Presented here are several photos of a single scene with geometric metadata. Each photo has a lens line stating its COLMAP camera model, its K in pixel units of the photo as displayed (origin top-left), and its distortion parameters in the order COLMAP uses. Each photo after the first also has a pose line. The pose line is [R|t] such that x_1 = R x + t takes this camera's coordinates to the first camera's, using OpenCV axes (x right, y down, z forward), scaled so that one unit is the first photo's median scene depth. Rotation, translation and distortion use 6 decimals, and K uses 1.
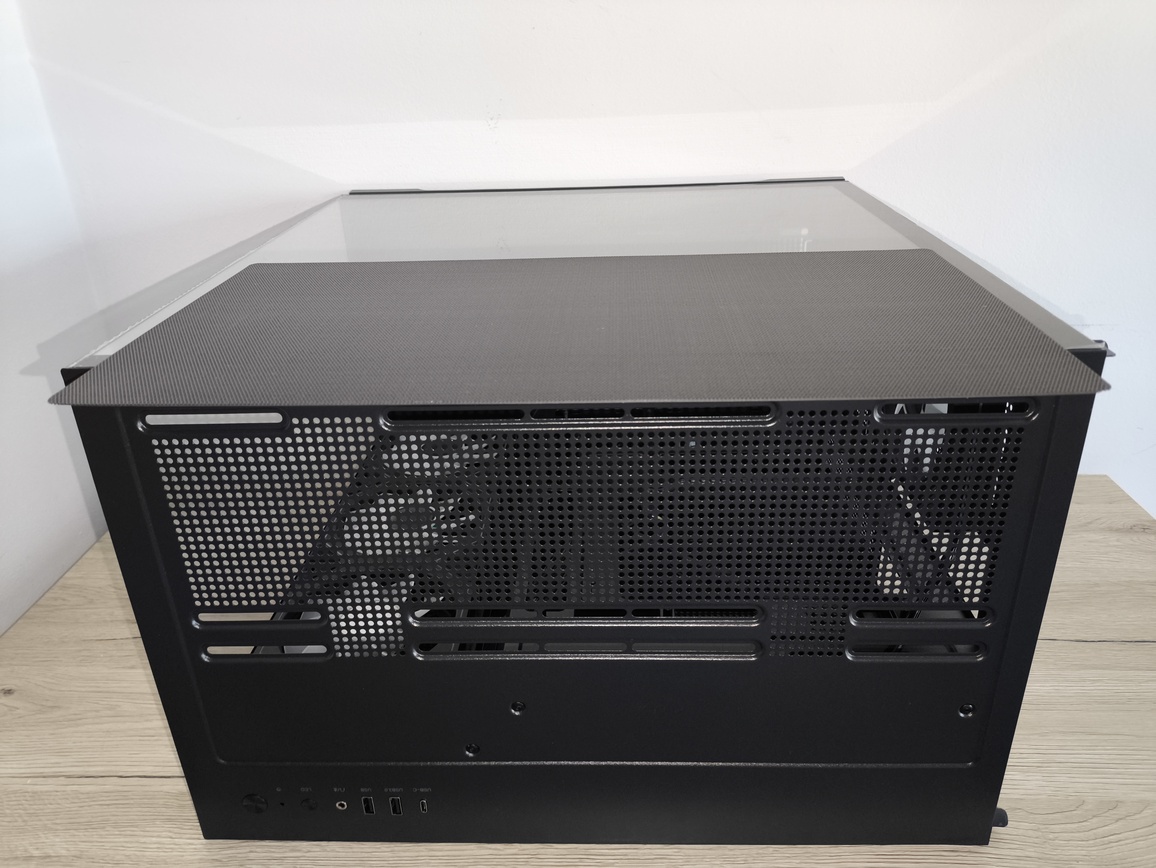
lens RADIAL K [[860.9, 0, 578.1], [0, 860.9, 449.5], [0, 0, 1]] dist [-0.047310, 0.049504]
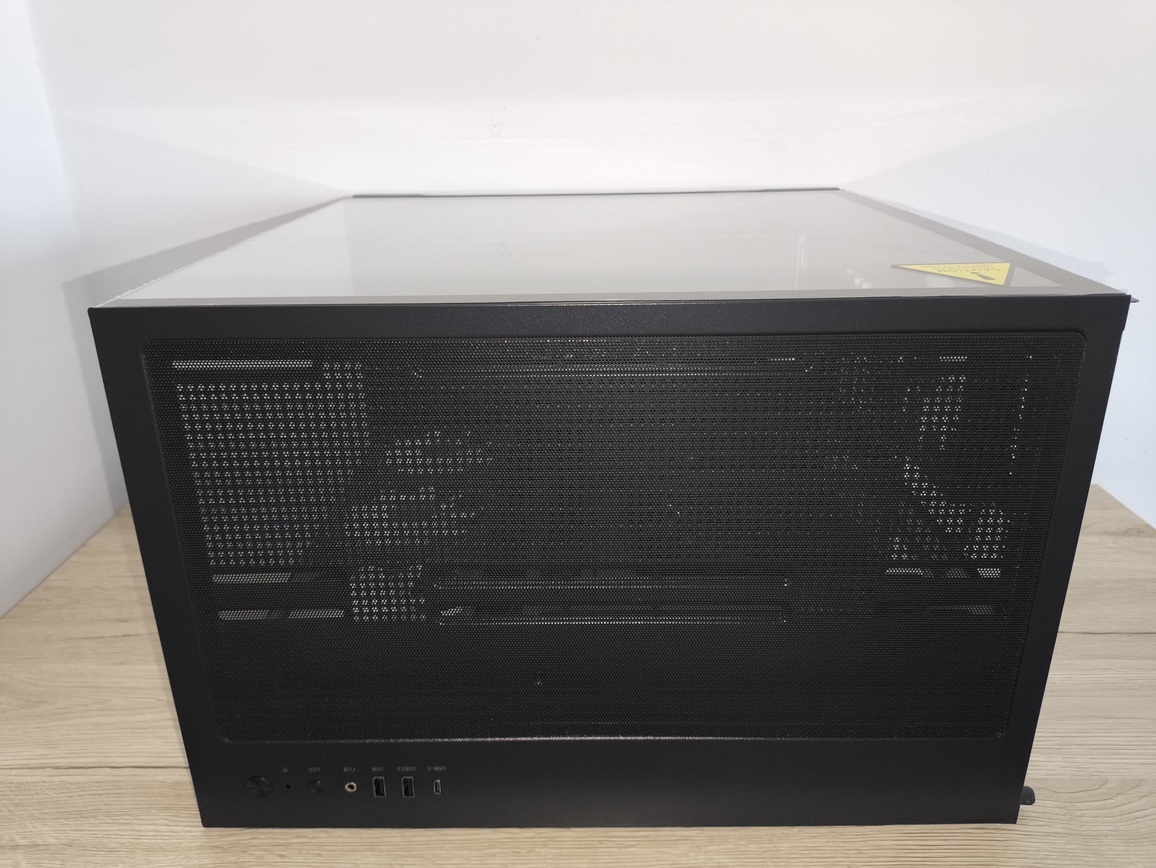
lens RADIAL K [[863.8, 0, 575.7], [0, 863.8, 447.8], [0, 0, 1]] dist [-0.047800, 0.047807]
pose [[0.999454, 0.006303, 0.032426, -0.053793], [-0.004072, 0.997648, -0.068419, 0.093578], [-0.032781, 0.068250, 0.997130, 0.005319]]
